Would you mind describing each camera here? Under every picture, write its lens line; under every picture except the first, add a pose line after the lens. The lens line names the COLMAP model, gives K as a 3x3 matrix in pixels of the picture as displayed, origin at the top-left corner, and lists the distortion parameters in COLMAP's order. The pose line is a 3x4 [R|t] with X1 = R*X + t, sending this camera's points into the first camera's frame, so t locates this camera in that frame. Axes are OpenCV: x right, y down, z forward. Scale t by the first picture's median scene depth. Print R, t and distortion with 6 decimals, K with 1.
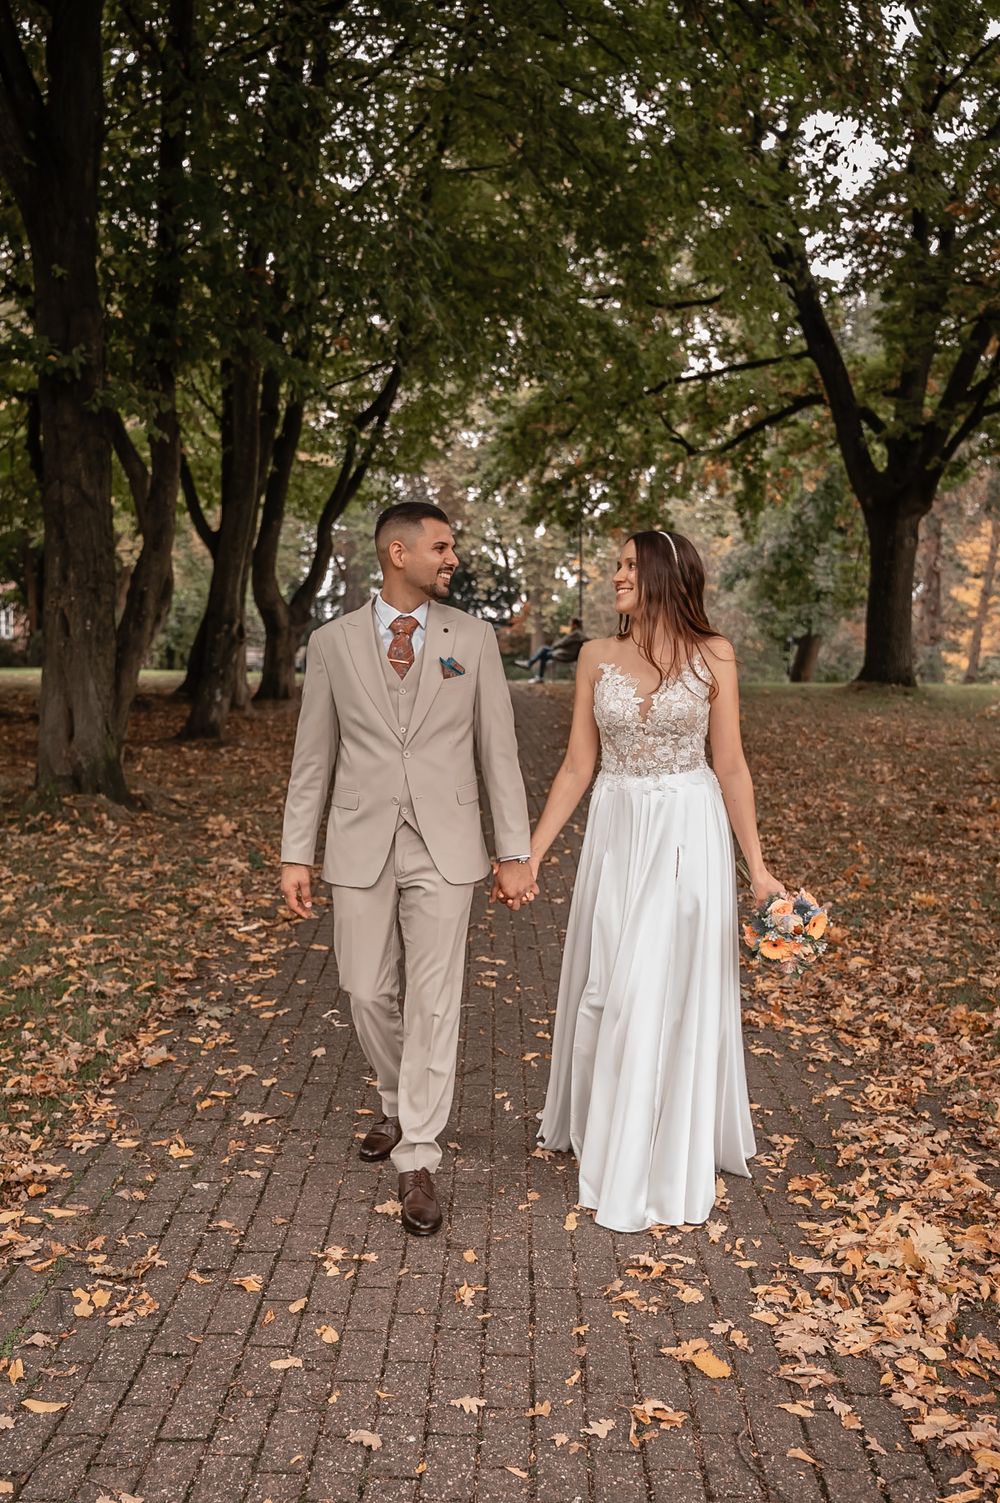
lens RADIAL K [[1198.0, 0, 499.9], [0, 1198.0, 753.4], [0, 0, 1]] dist [0.002446, 0.000042]
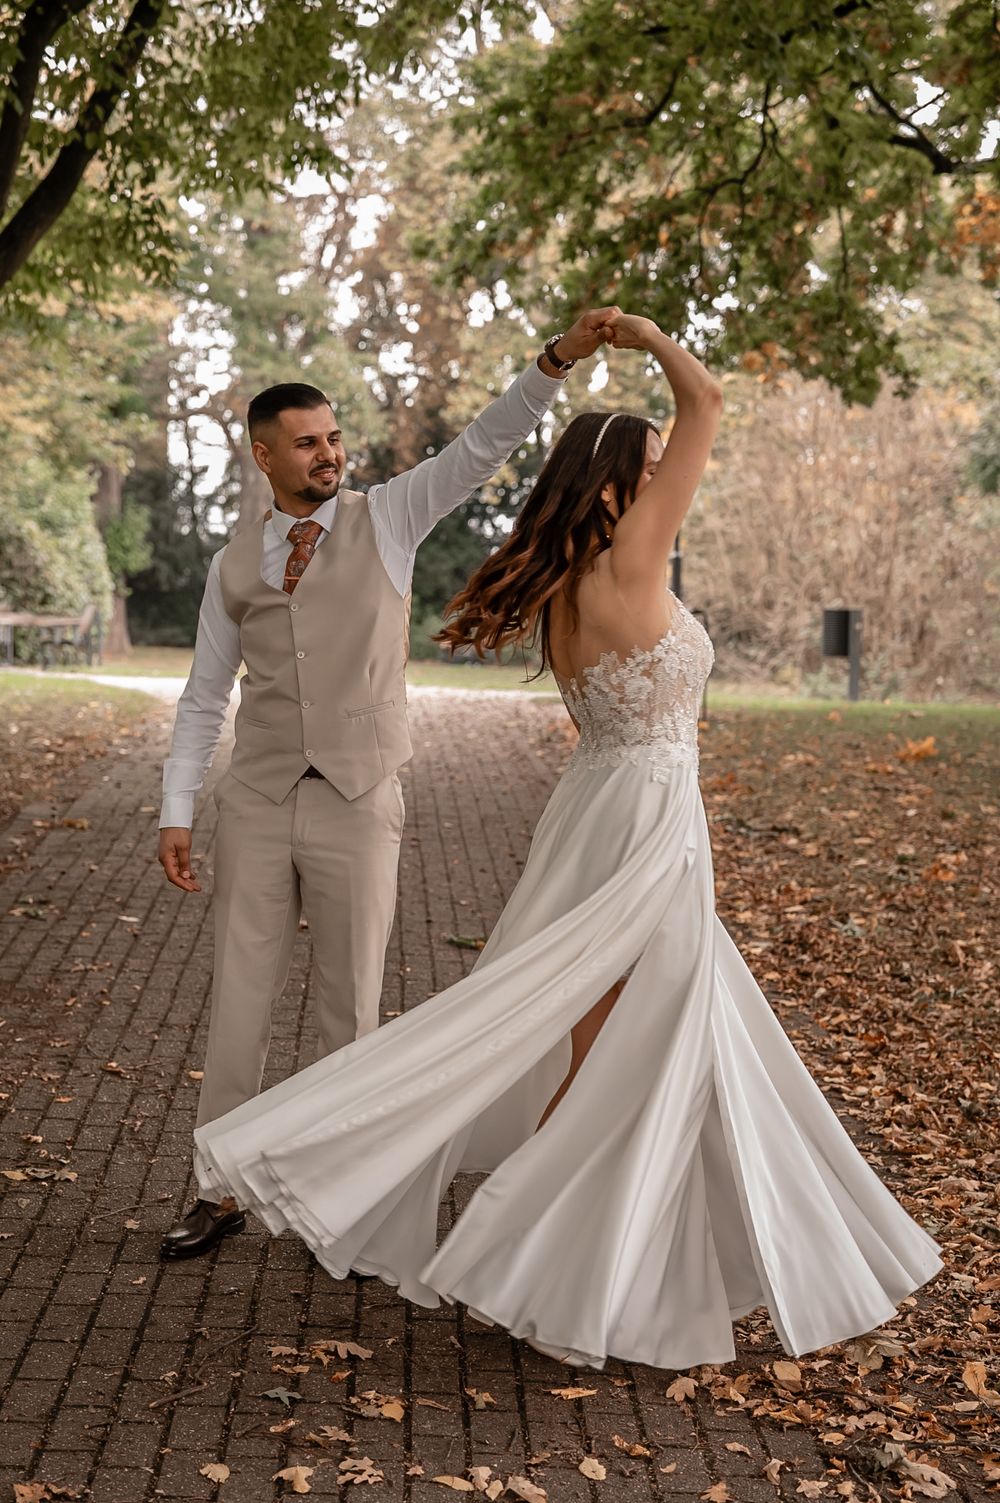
lens RADIAL K [[1914.2, 0, 500.0], [0, 1914.2, 750.2], [0, 0, 1]] dist [-0.088077, 0.000000]
pose [[0.999742, 0.010665, -0.020054, 0.017788], [-0.010607, 0.999939, 0.002994, -0.042108], [0.020085, -0.002781, 0.999794, 0.294338]]
